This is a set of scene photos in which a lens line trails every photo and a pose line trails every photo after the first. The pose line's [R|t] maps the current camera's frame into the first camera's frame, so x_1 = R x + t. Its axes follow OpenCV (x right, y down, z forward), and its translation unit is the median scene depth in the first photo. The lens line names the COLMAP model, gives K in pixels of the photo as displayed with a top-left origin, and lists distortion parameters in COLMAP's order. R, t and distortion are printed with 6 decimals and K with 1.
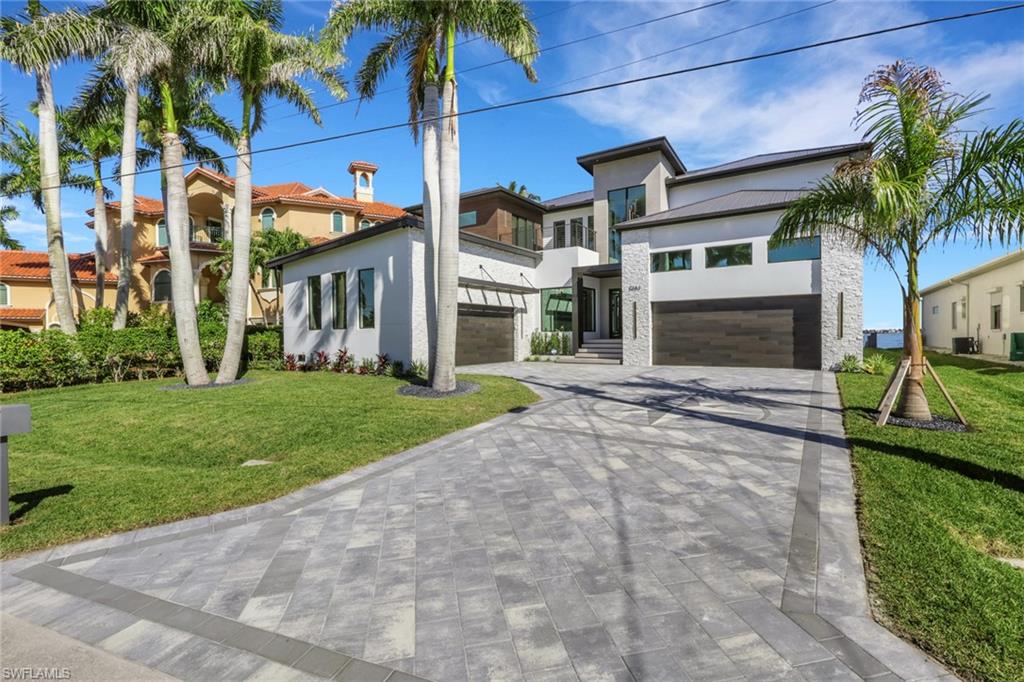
lens RADIAL K [[471.0, 0, 509.5], [0, 471.0, 341.1], [0, 0, 1]] dist [-0.002066, -0.000198]
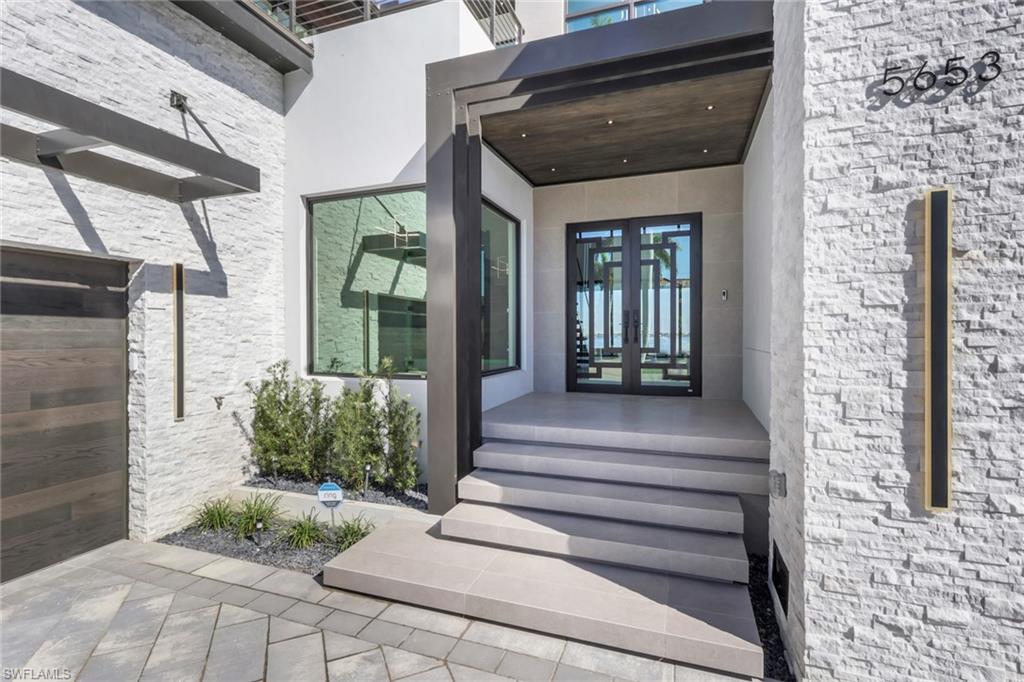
lens RADIAL K [[473.9, 0, 513.7], [0, 473.9, 342.9], [0, 0, 1]] dist [-0.003750, 0.001395]
pose [[0.969014, 0.002074, 0.246998, 0.114062], [-0.003242, 0.999985, 0.004322, -0.039486], [-0.246985, -0.004989, 0.969006, 0.765445]]
